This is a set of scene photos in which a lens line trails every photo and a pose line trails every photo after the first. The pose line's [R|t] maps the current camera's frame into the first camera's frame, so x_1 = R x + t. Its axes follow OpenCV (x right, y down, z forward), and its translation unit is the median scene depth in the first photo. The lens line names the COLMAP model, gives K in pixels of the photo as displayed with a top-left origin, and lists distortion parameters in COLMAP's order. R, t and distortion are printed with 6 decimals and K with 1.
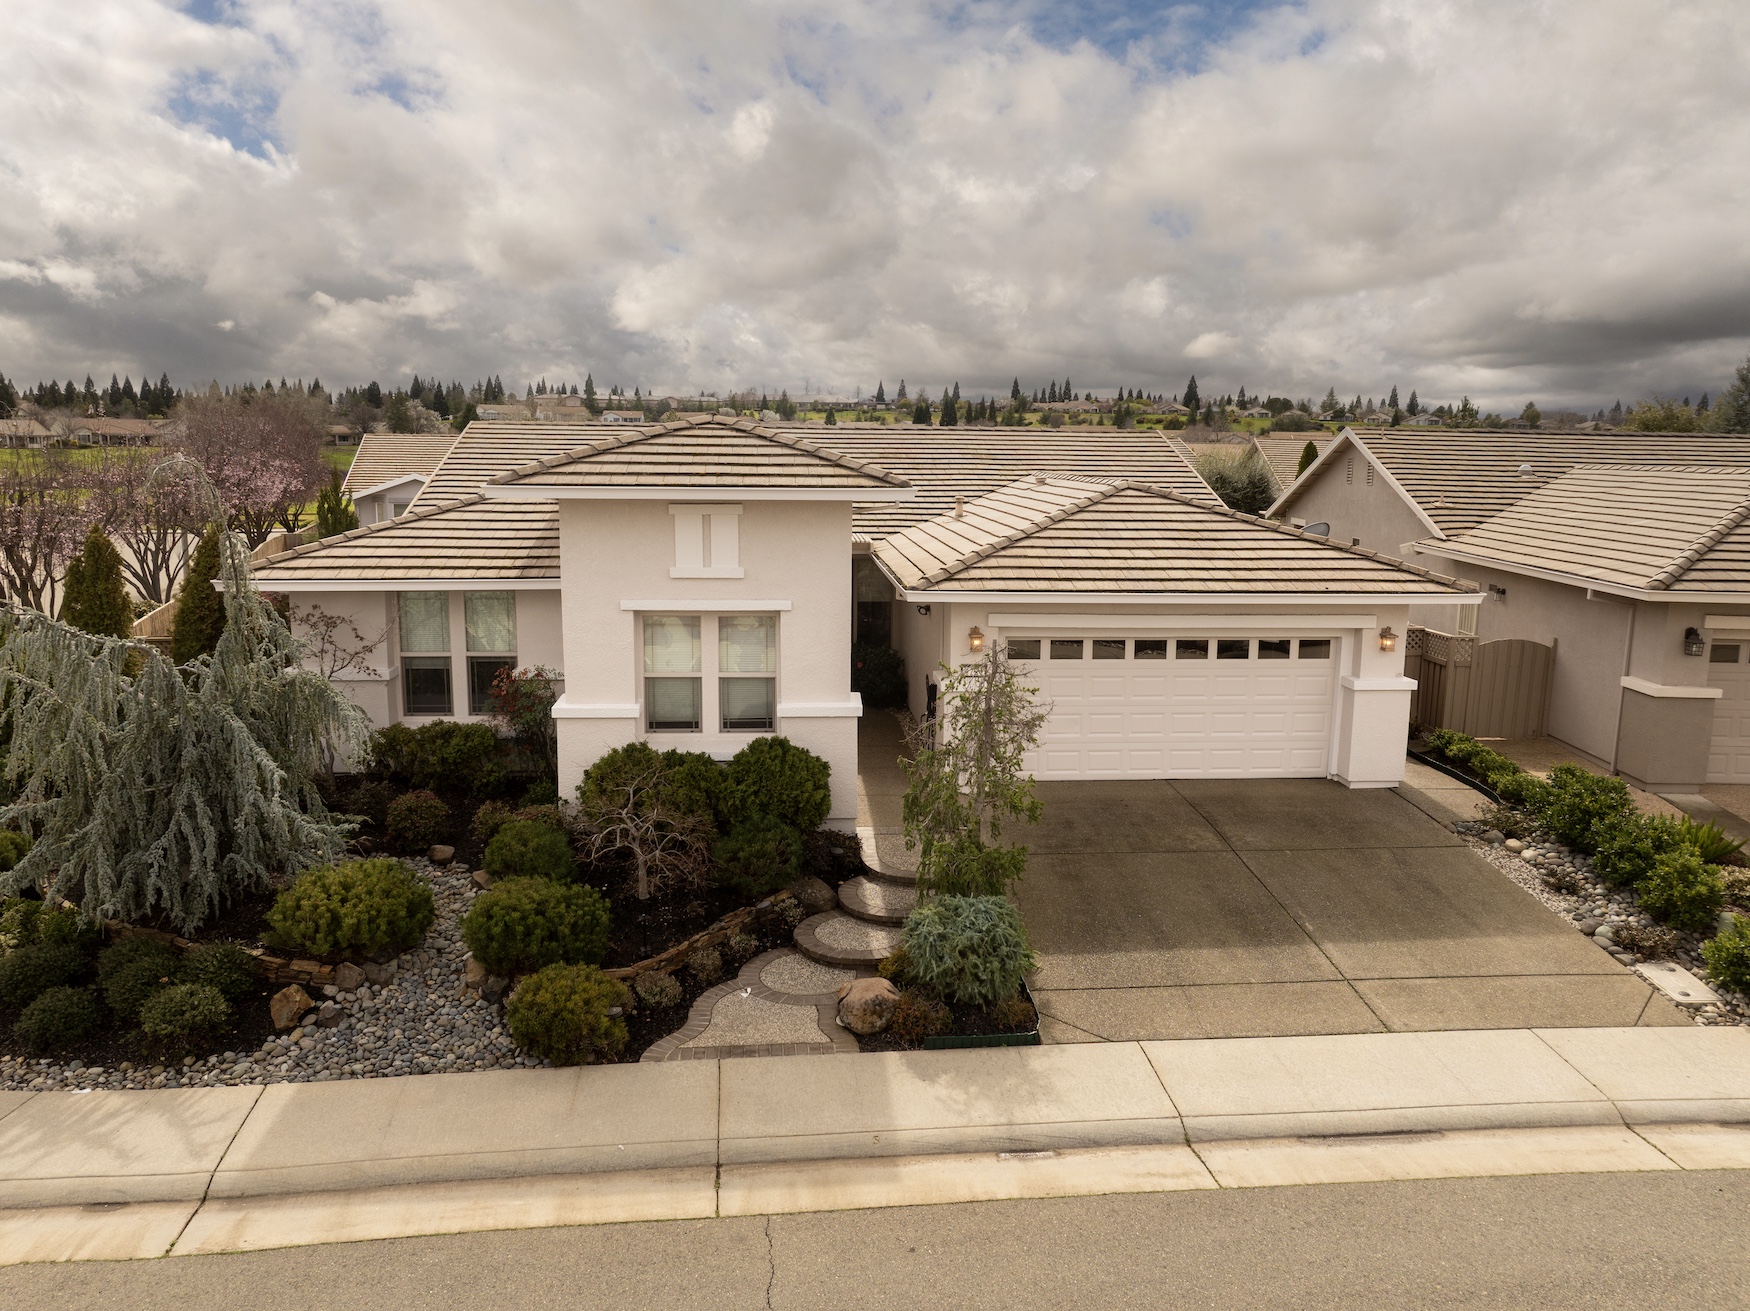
lens RADIAL K [[1236.5, 0, 880.1], [0, 1236.5, 657.3], [0, 0, 1]] dist [-0.044698, 0.010850]
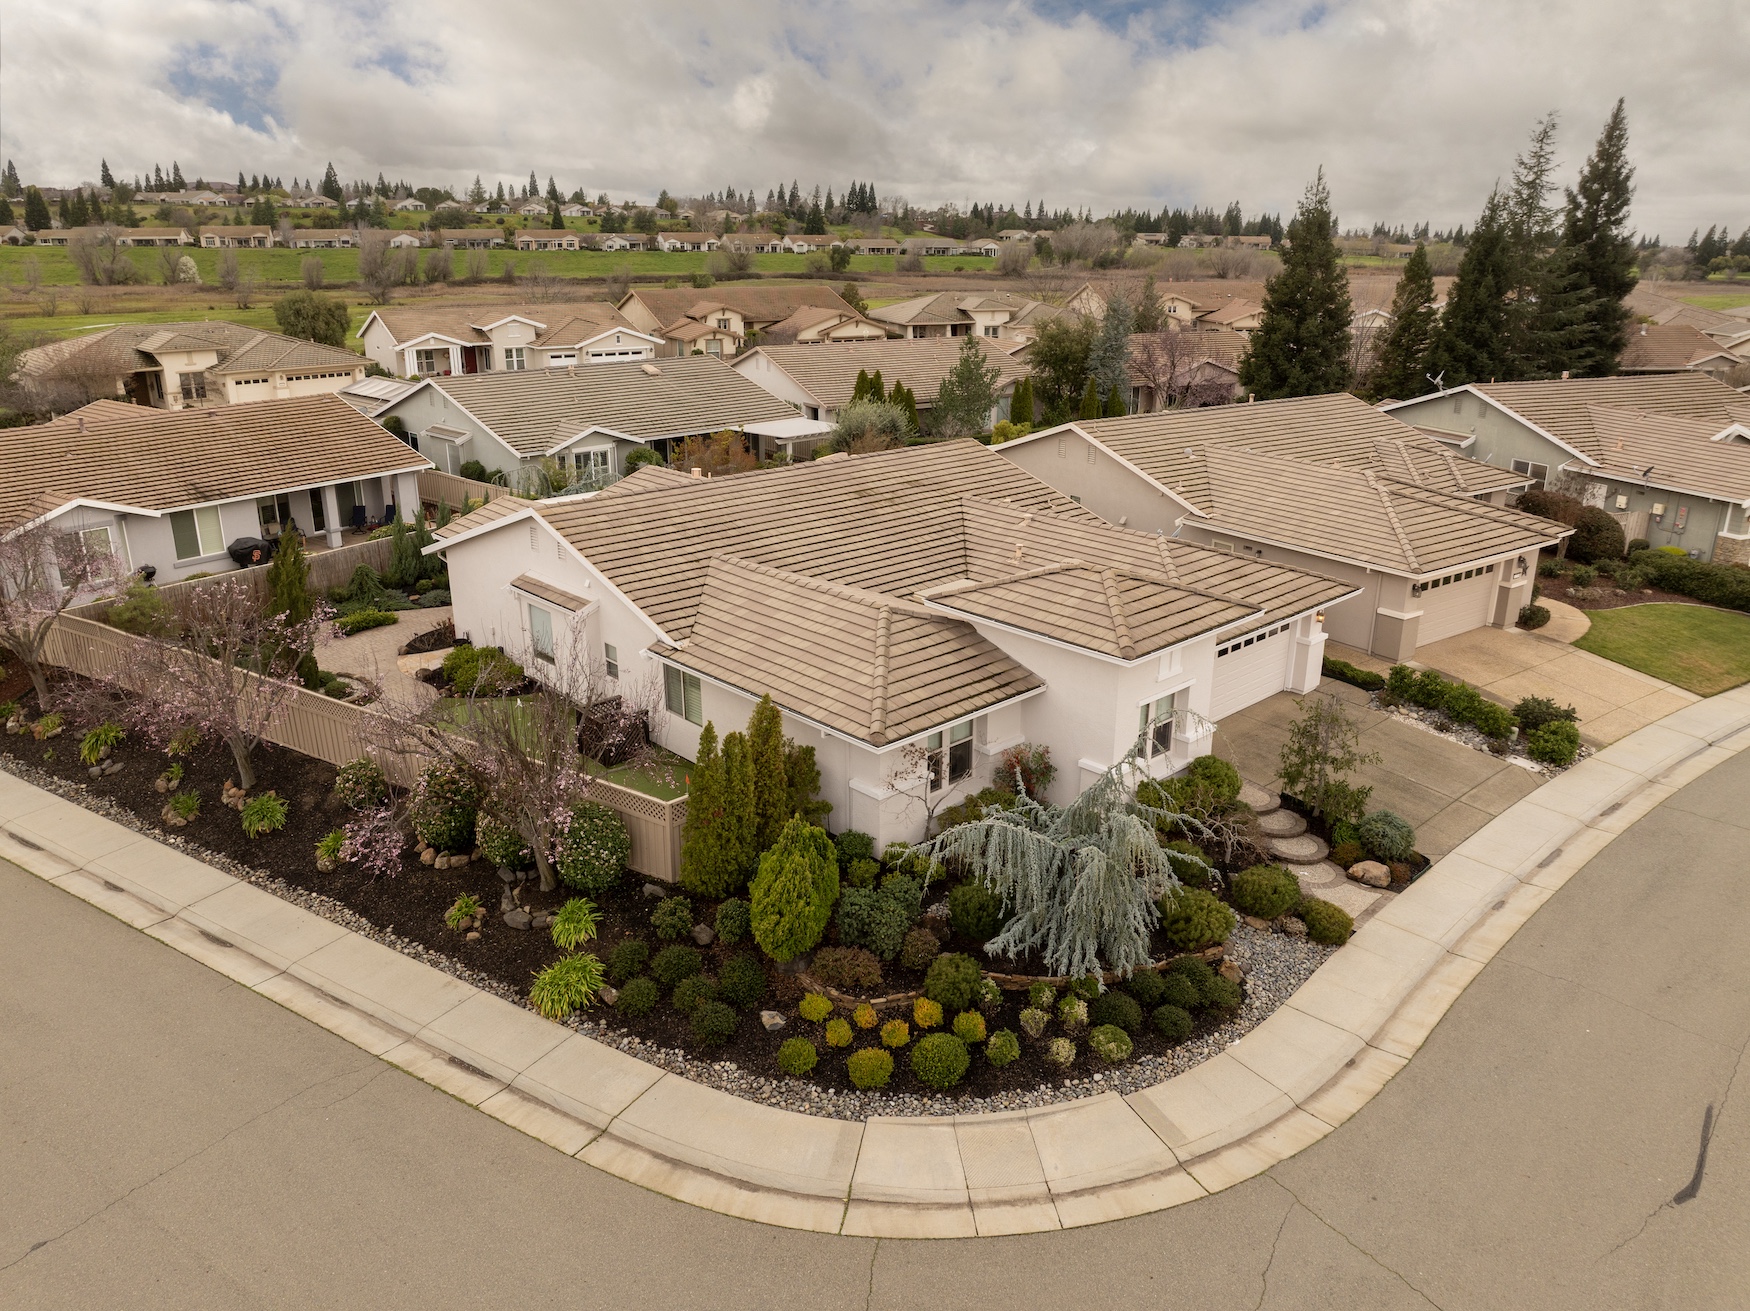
lens RADIAL K [[1236.5, 0, 880.1], [0, 1236.5, 657.3], [0, 0, 1]] dist [-0.044698, 0.010850]
pose [[0.781083, -0.213156, 0.586919, -1.711872], [0.109562, 0.972134, 0.207250, -0.577387], [-0.614740, -0.097575, 0.782671, -0.110032]]
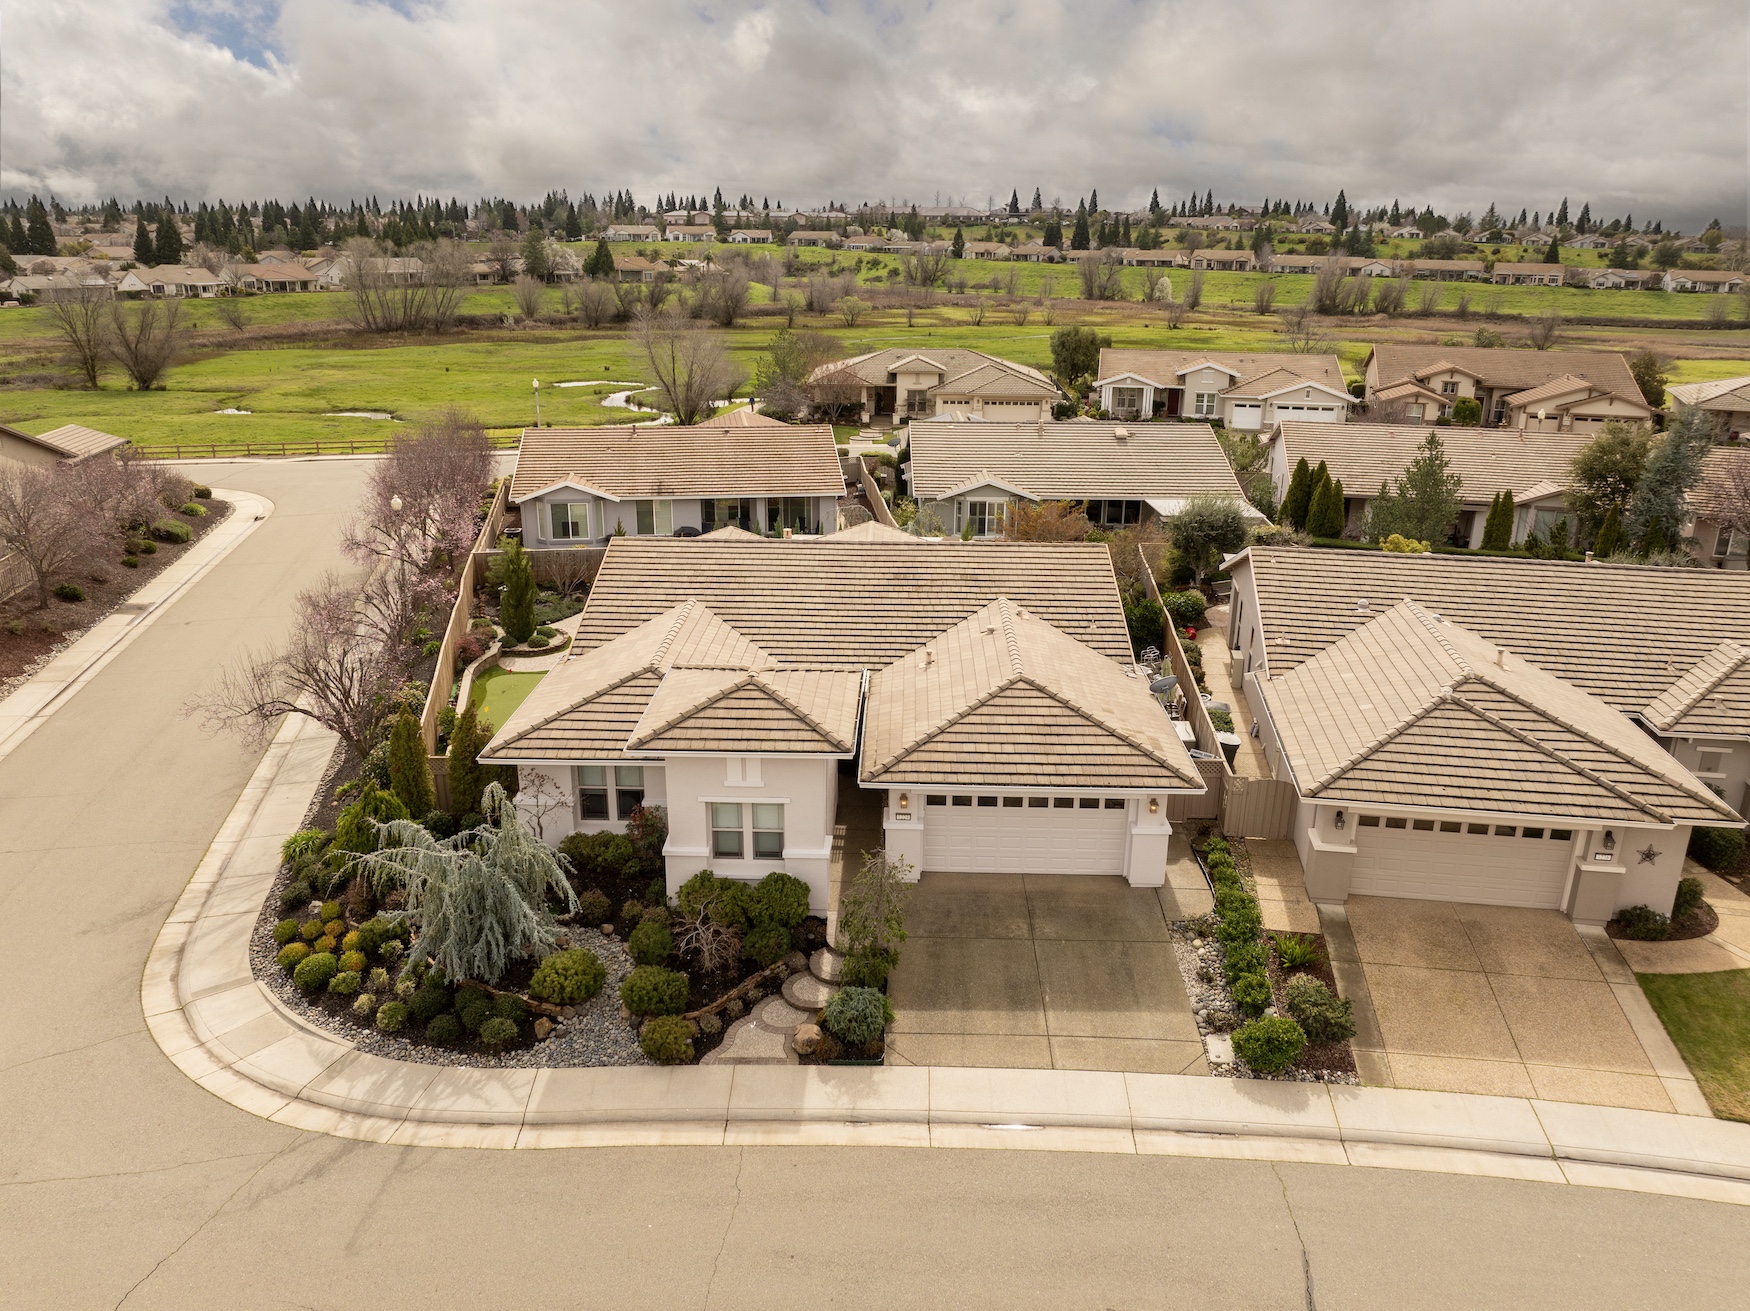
lens RADIAL K [[1236.5, 0, 880.1], [0, 1236.5, 657.3], [0, 0, 1]] dist [-0.044698, 0.010850]
pose [[0.994365, 0.030805, -0.101435, 0.283228], [-0.014747, 0.987741, 0.155405, -0.636869], [0.104979, -0.153033, 0.982629, -0.884029]]
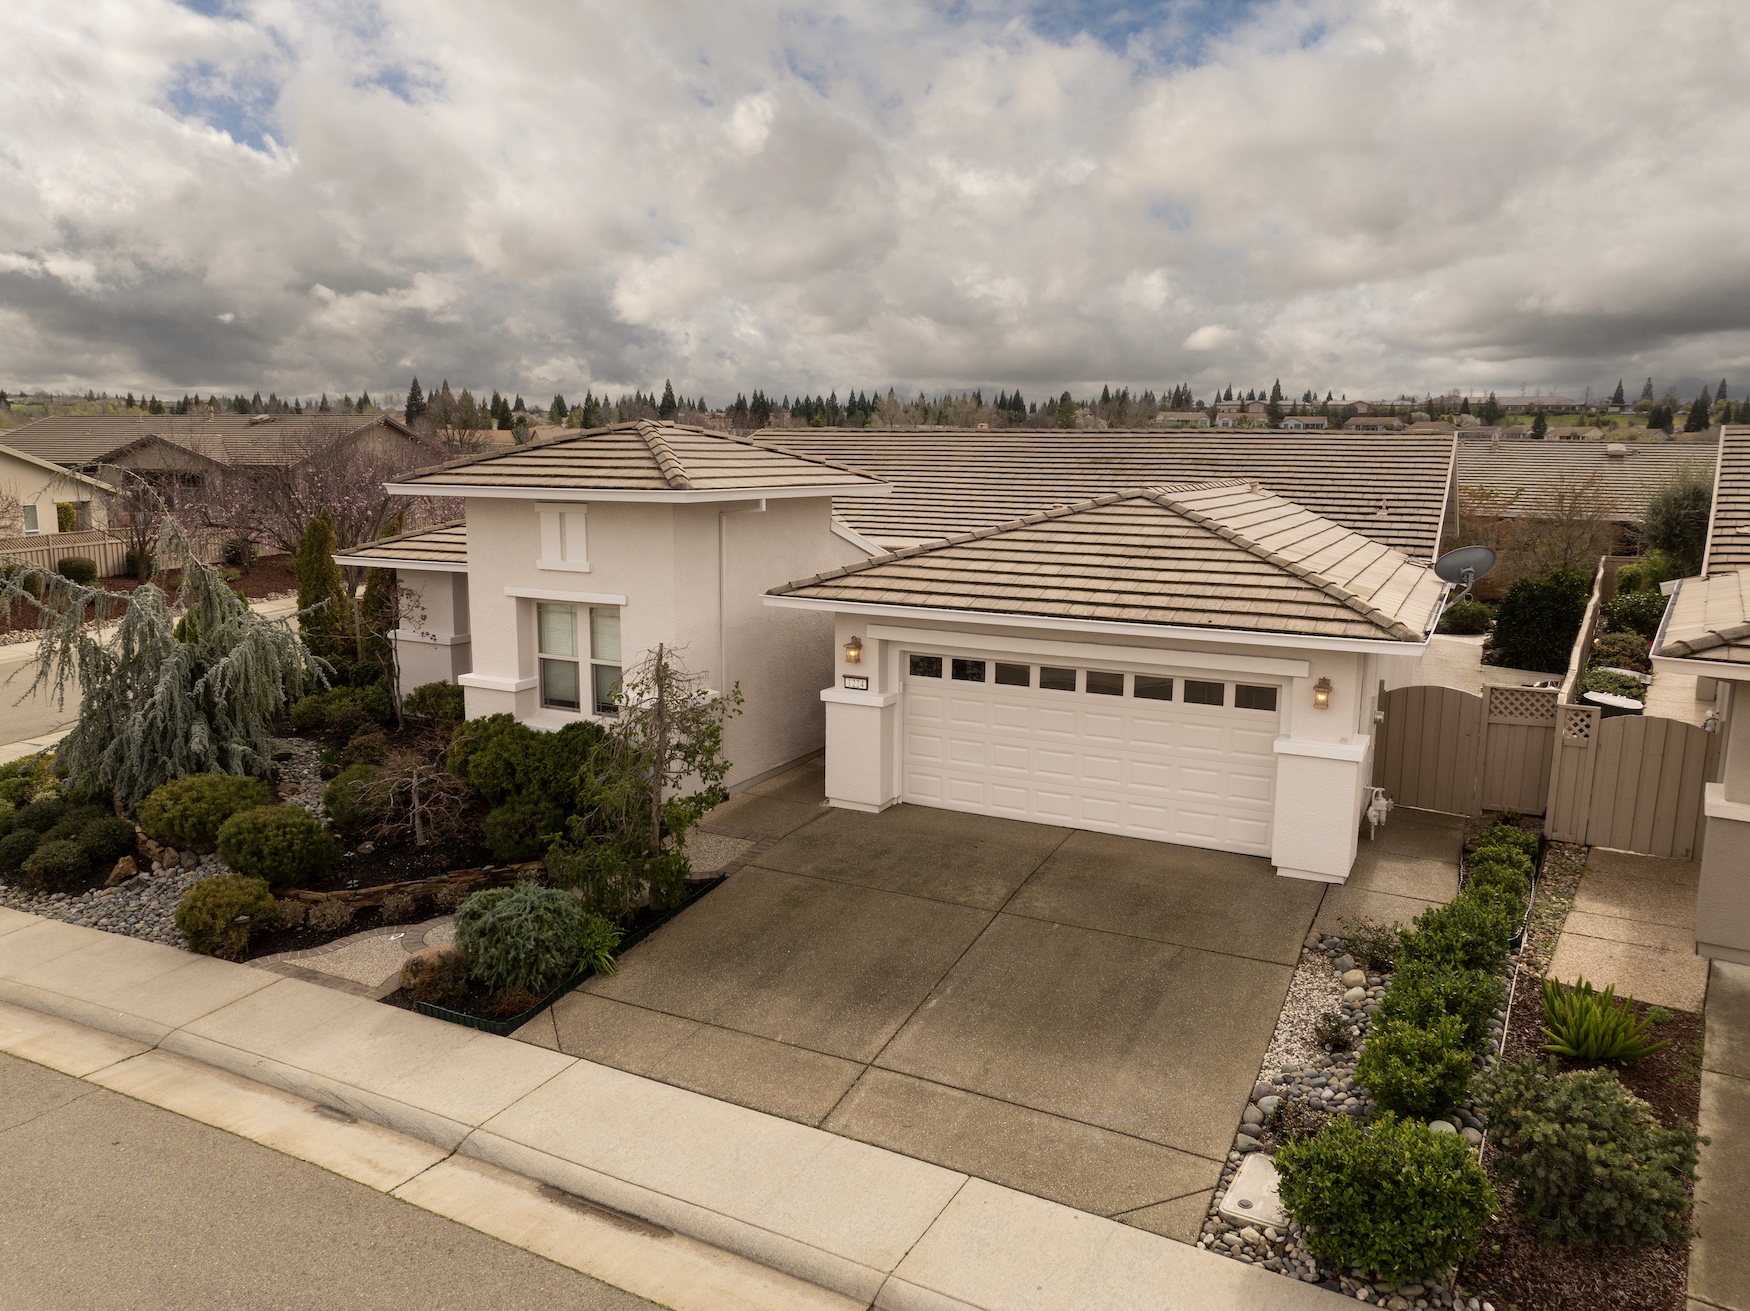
lens RADIAL K [[1236.5, 0, 880.1], [0, 1236.5, 657.3], [0, 0, 1]] dist [-0.044698, 0.010850]
pose [[0.853619, 0.083152, -0.514218, 0.782706], [-0.085767, 0.996140, 0.018707, -0.037908], [0.513789, 0.028135, 0.857455, 0.246378]]
